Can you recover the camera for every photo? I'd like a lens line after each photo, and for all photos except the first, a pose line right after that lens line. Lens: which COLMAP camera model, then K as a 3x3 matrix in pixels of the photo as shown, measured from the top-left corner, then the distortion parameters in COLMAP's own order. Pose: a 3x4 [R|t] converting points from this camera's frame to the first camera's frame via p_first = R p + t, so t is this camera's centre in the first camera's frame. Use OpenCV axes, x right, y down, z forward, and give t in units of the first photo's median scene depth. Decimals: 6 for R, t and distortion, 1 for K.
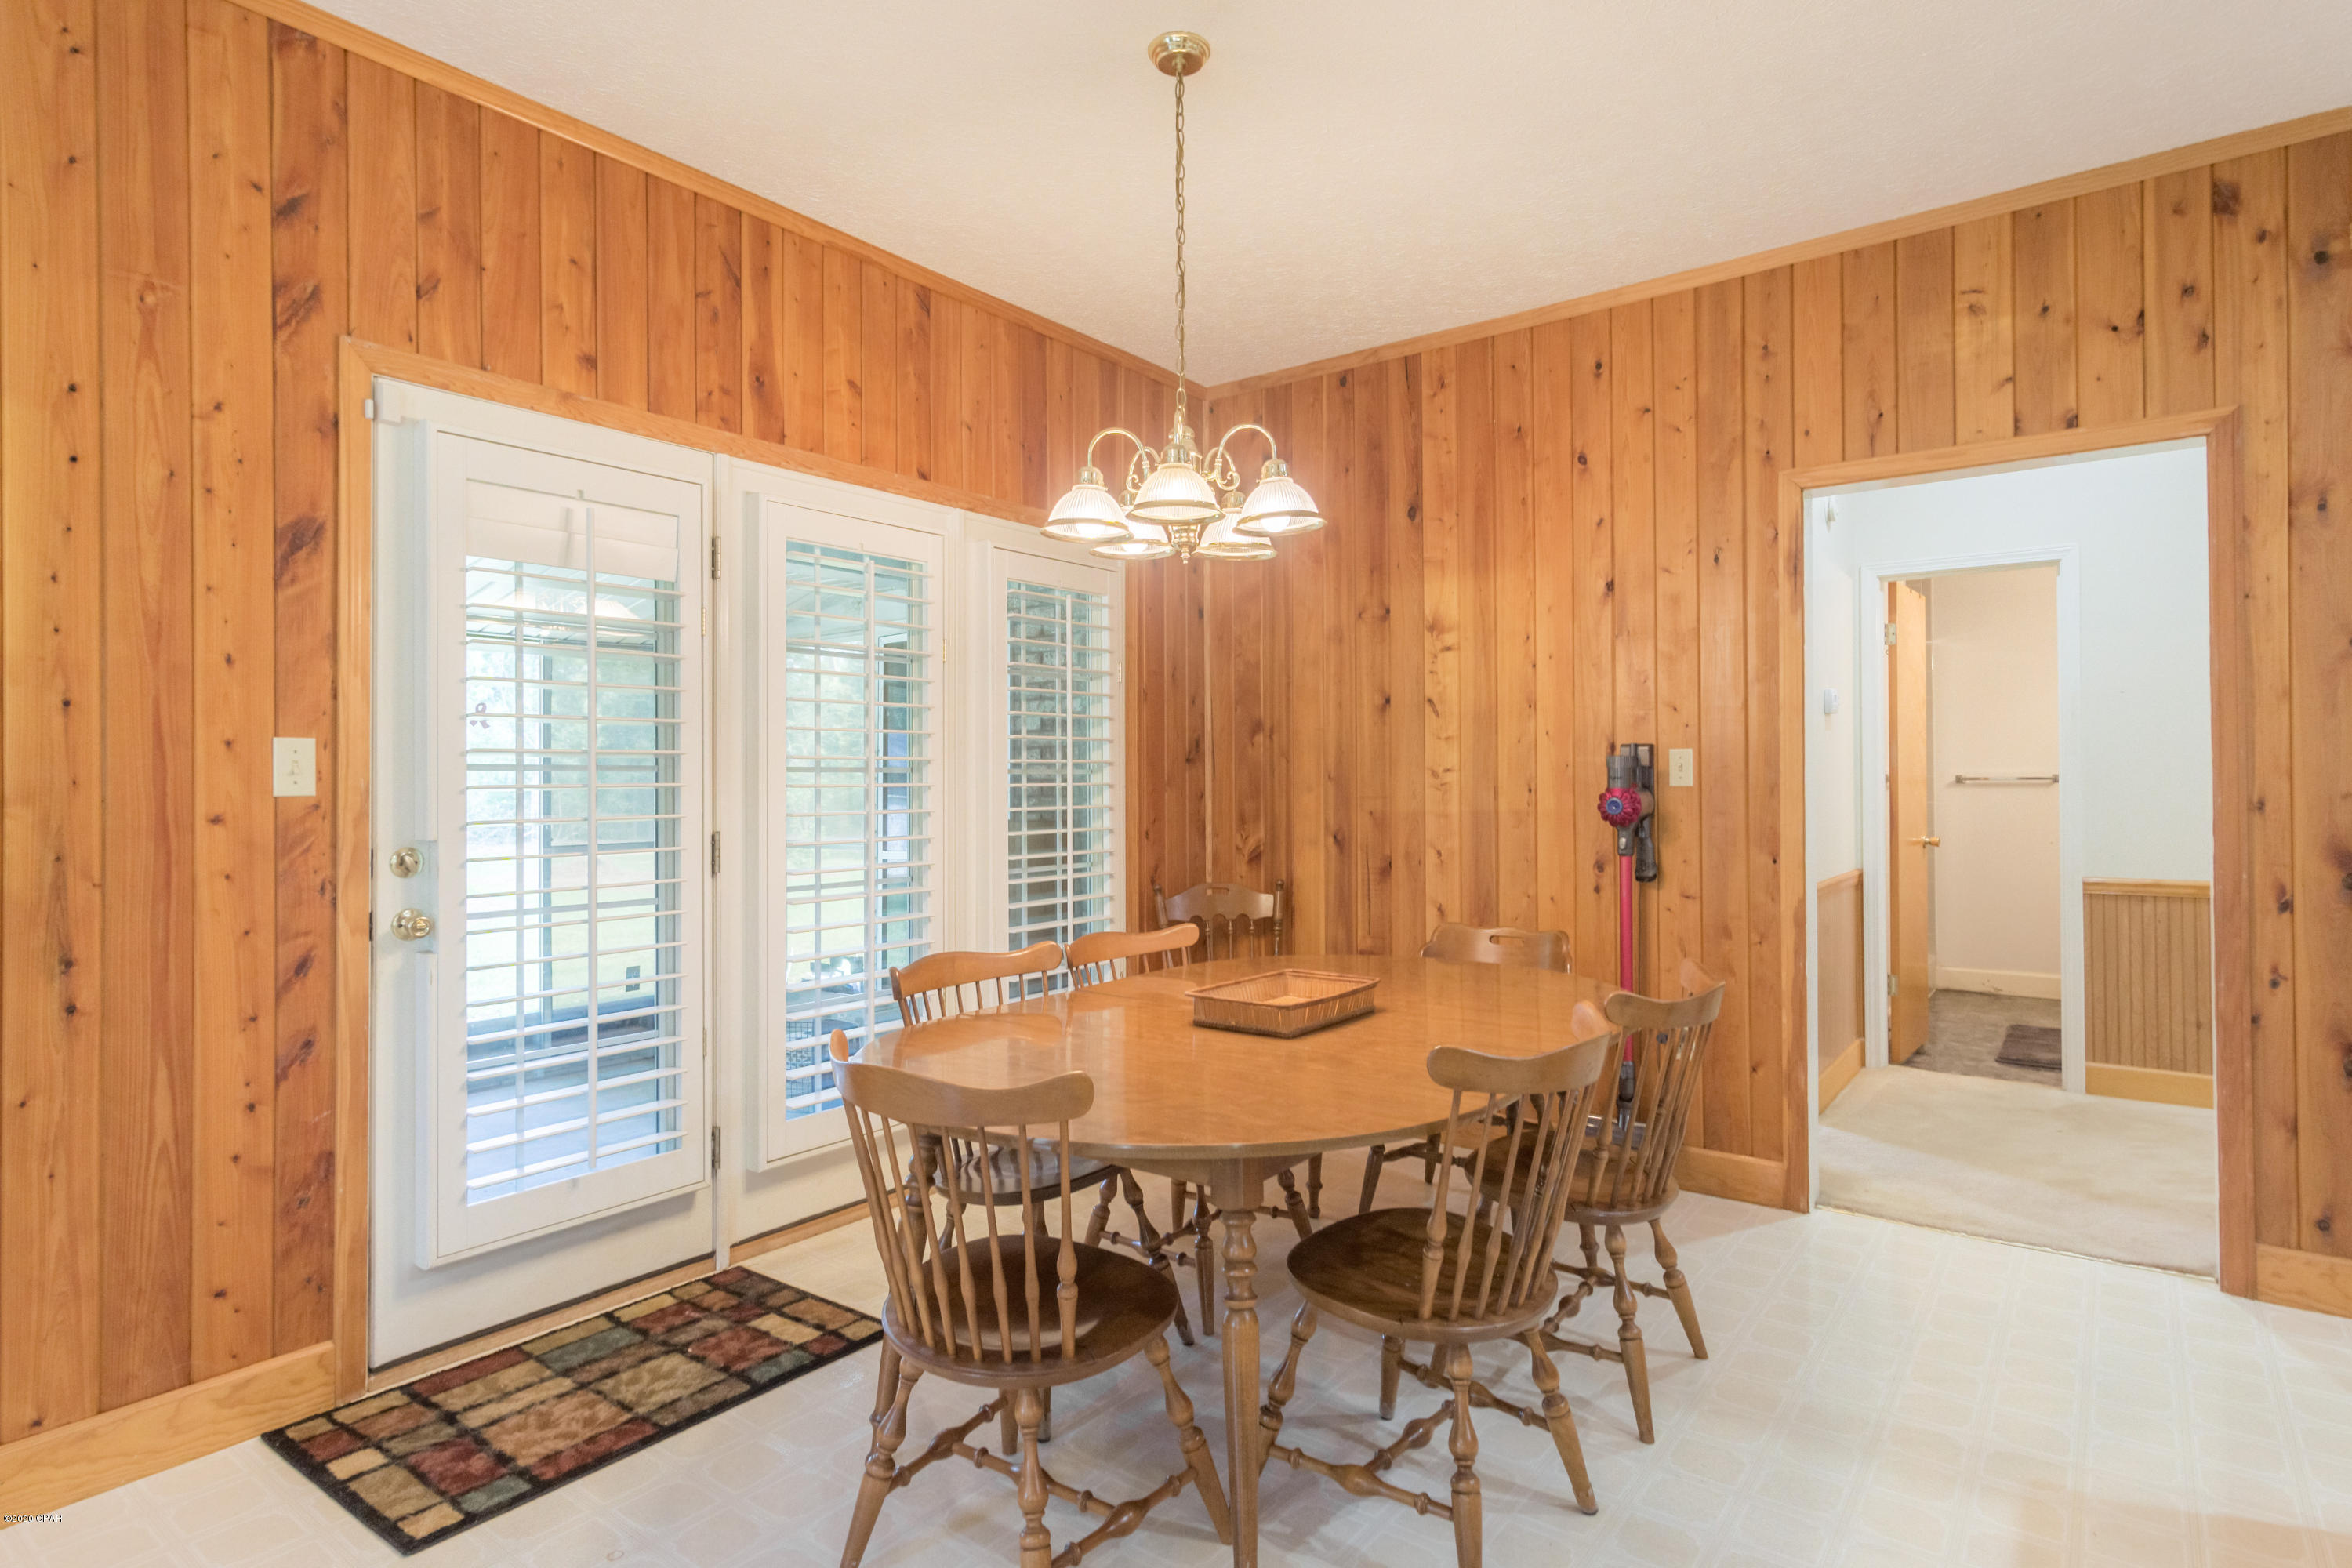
lens RADIAL K [[1229.9, 0, 1179.2], [0, 1229.9, 767.3], [0, 0, 1]] dist [0.002262, 0.000306]
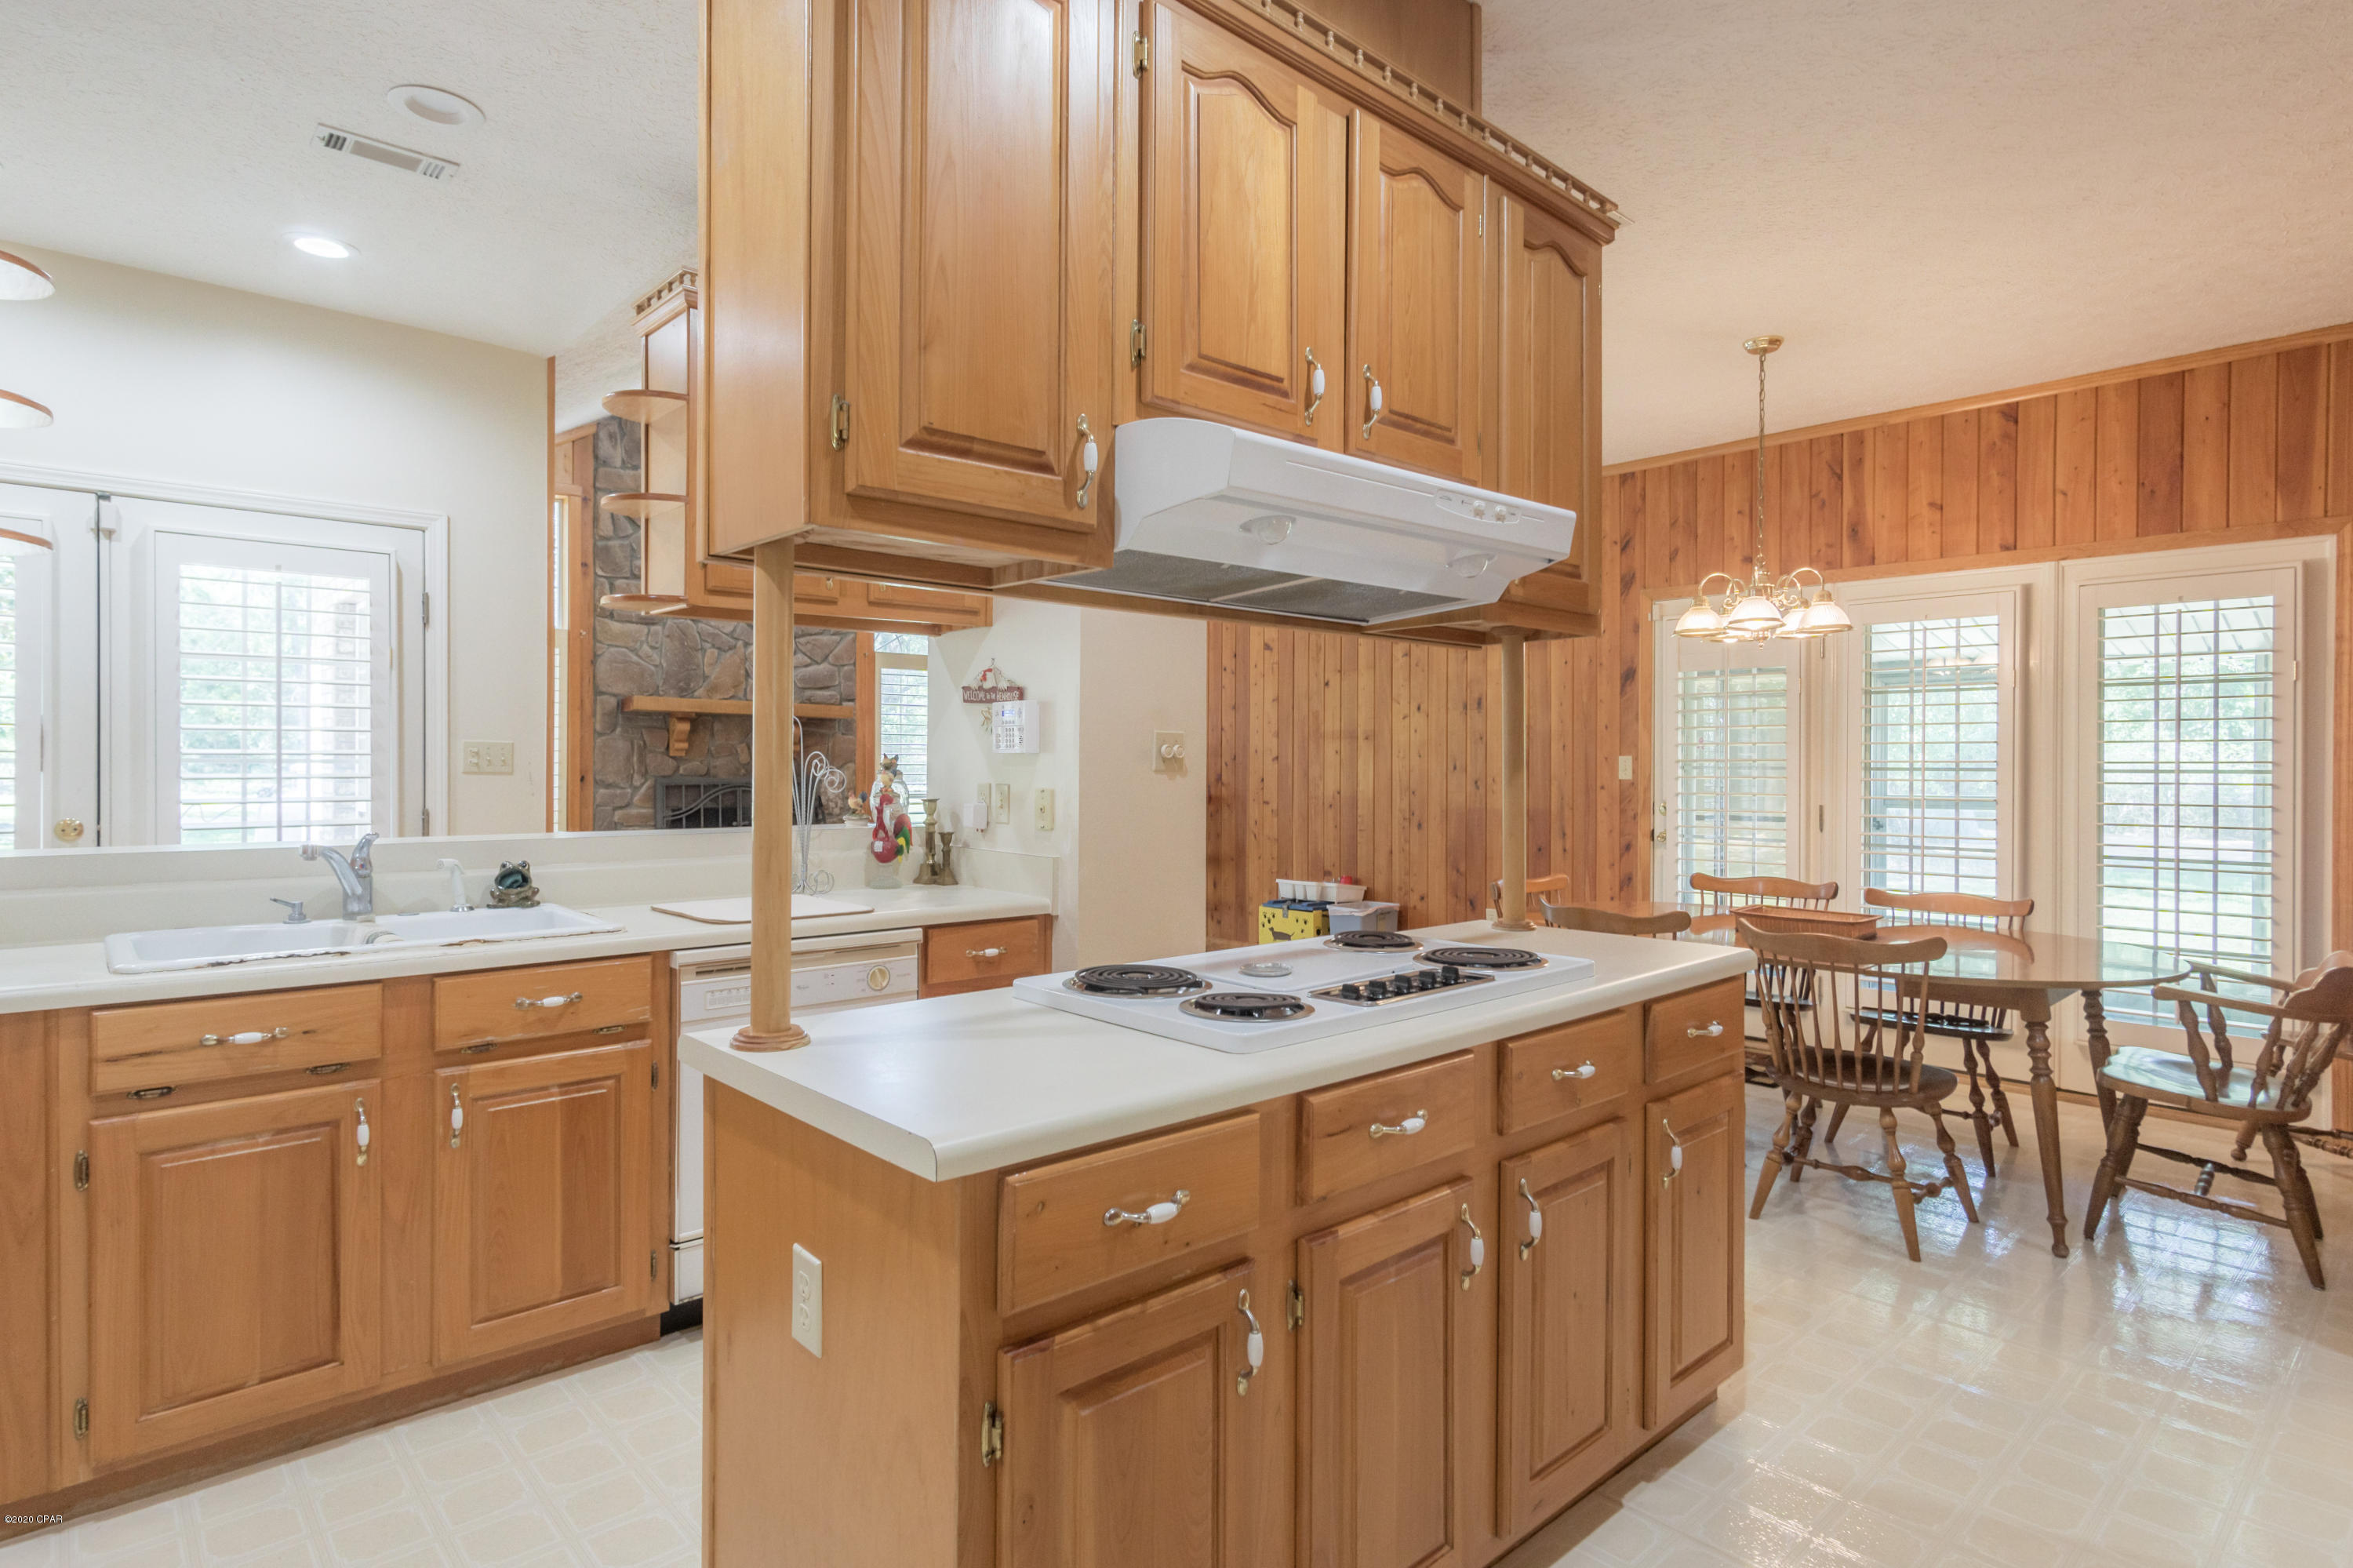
lens RADIAL K [[1230.5, 0, 1176.8], [0, 1230.5, 770.3], [0, 0, 1]] dist [0.002262, 0.000306]
pose [[-0.189775, 0.001428, -0.981827, 1.866247], [-0.003254, 0.999993, 0.002084, 0.002798], [0.981822, 0.003591, -0.189769, 0.561239]]
